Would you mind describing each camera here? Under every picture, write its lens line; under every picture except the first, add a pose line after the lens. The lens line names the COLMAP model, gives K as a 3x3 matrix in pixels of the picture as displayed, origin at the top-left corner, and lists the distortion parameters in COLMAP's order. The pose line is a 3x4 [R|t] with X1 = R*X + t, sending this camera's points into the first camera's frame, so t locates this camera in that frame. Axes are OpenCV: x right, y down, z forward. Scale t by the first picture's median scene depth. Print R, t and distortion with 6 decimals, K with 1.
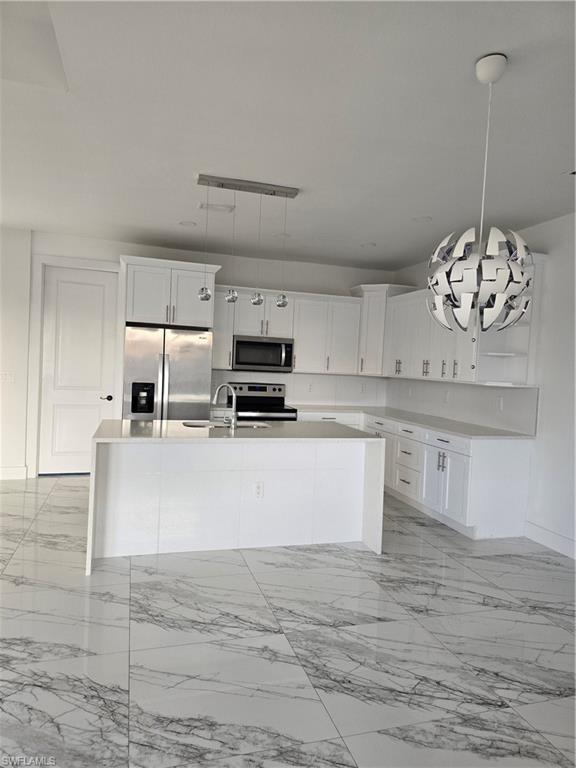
lens RADIAL K [[522.6, 0, 281.2], [0, 522.6, 363.0], [0, 0, 1]] dist [0.068818, -0.054978]
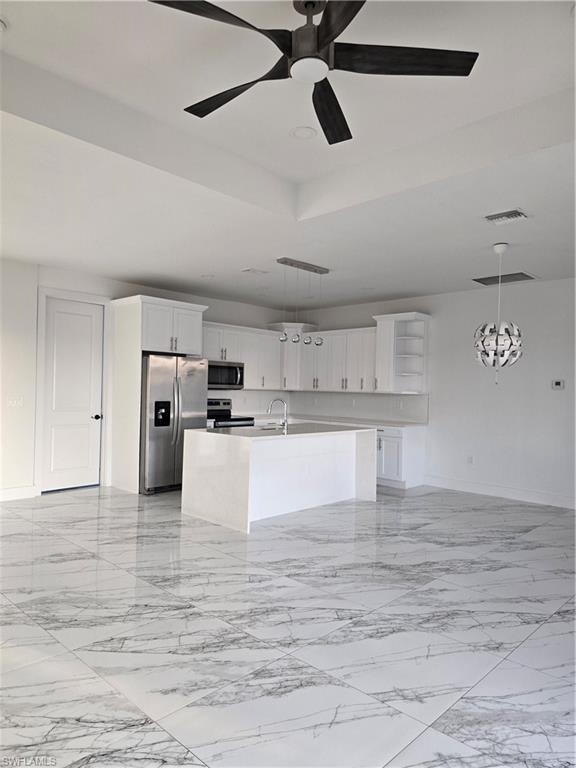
lens RADIAL K [[522.6, 0, 274.2], [0, 522.6, 382.7], [0, 0, 1]] dist [0.068818, -0.054978]
pose [[0.876644, -0.022010, 0.480635, -0.618347], [0.014226, 0.999702, 0.019833, -0.026607], [-0.480928, -0.010549, 0.876696, -0.186213]]
